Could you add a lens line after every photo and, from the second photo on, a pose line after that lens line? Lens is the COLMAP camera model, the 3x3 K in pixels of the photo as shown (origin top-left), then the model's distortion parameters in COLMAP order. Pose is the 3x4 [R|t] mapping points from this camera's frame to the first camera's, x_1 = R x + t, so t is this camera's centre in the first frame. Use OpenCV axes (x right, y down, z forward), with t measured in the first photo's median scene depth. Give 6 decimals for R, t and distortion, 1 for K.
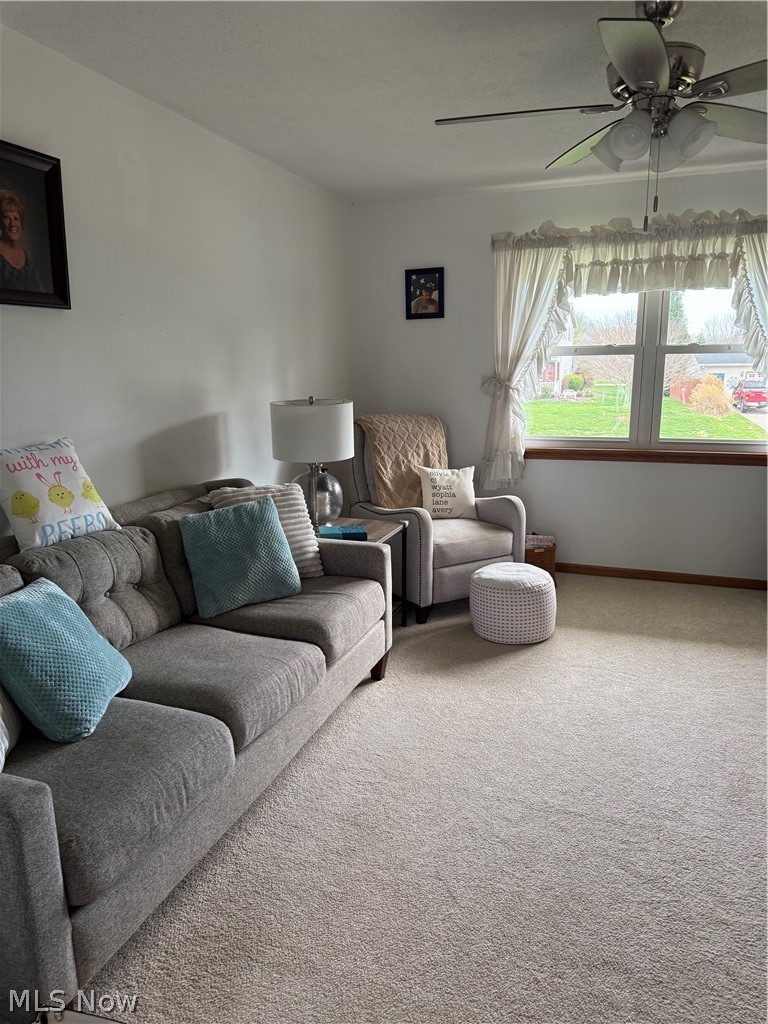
lens RADIAL K [[709.1, 0, 365.9], [0, 709.1, 521.9], [0, 0, 1]] dist [0.028480, -0.040608]
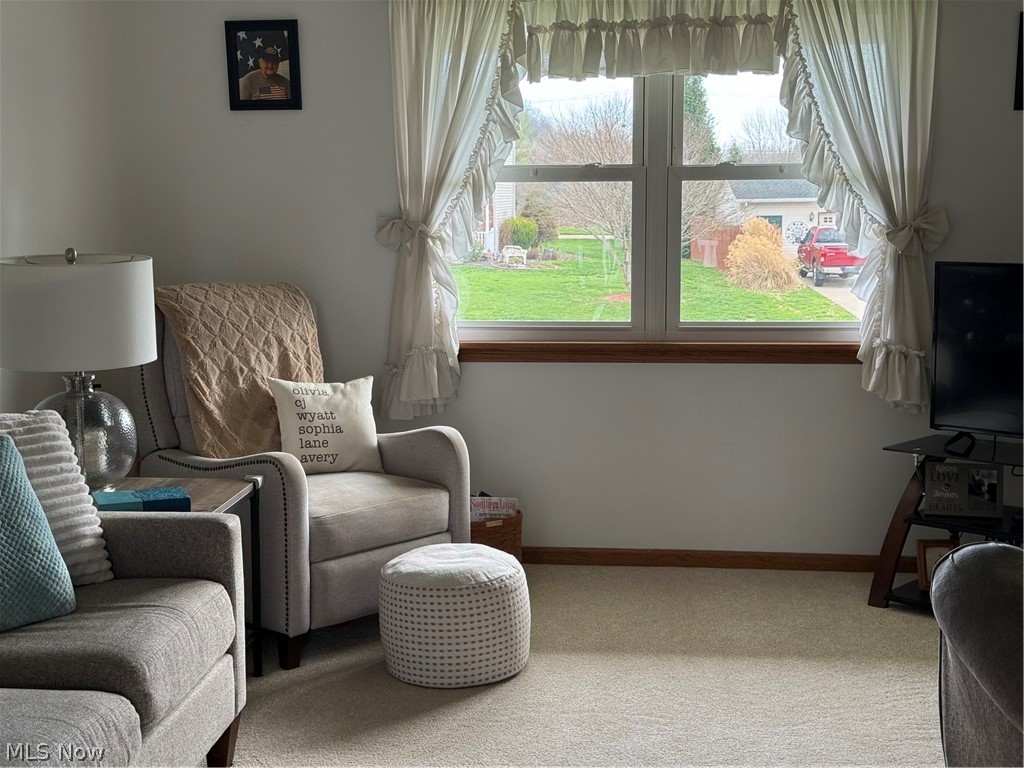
lens RADIAL K [[1441.1, 0, 509.2], [0, 1441.1, 387.1], [0, 0, 1]] dist [0.113731, 0.000000]
pose [[0.963224, -0.026050, 0.267435, -0.045647], [0.049013, 0.995625, -0.079549, 0.024631], [-0.264192, 0.089731, 0.960287, -0.106027]]
